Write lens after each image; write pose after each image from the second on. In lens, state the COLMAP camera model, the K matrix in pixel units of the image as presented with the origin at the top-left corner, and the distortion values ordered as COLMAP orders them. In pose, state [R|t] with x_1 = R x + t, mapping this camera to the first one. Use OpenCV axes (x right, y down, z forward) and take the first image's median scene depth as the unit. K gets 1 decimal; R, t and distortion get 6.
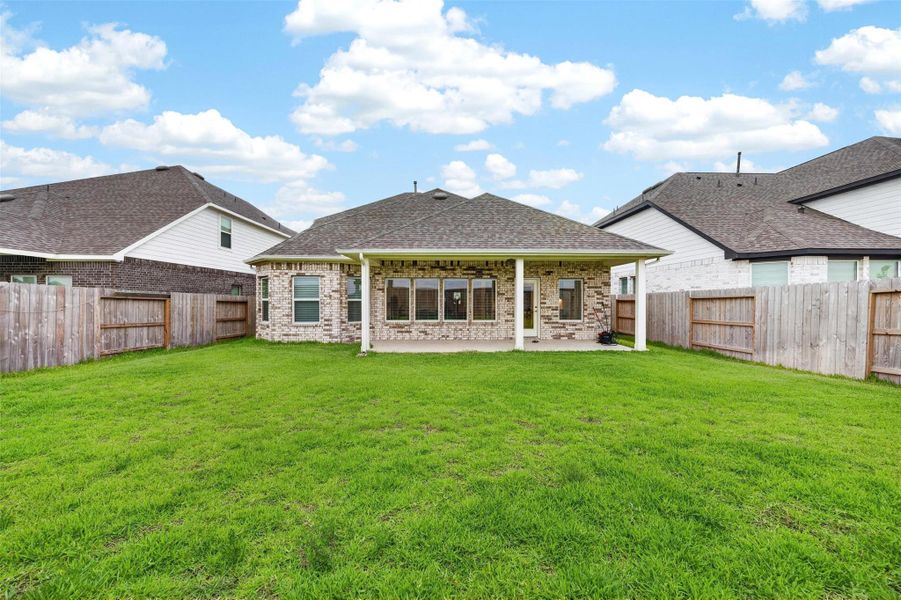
lens RADIAL K [[342.4, 0, 452.8], [0, 342.4, 302.3], [0, 0, 1]] dist [0.001996, 0.000326]
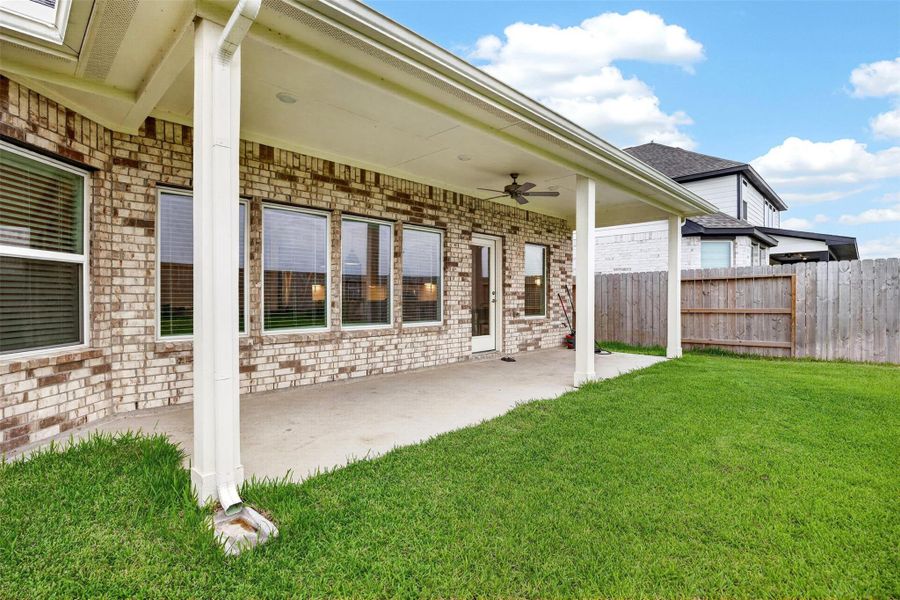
lens RADIAL K [[430.8, 0, 452.9], [0, 430.8, 301.4], [0, 0, 1]] dist [-0.019499, -0.000181]
pose [[0.720129, -0.007708, 0.693797, -0.284578], [0.004588, 0.999969, 0.006348, 0.024419], [-0.693825, -0.001388, 0.720142, 0.630699]]
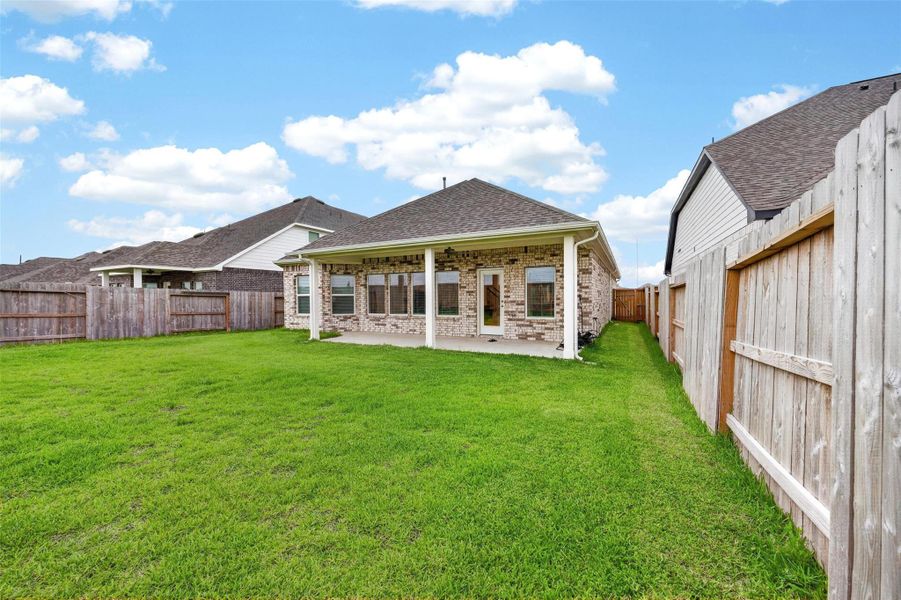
lens RADIAL K [[342.4, 0, 453.3], [0, 342.4, 301.2], [0, 0, 1]] dist [0.001996, 0.000326]
pose [[0.871747, -0.001285, -0.489955, 0.620396], [0.005179, 0.999965, 0.006593, 0.007962], [0.489929, -0.008285, 0.871723, 0.198558]]
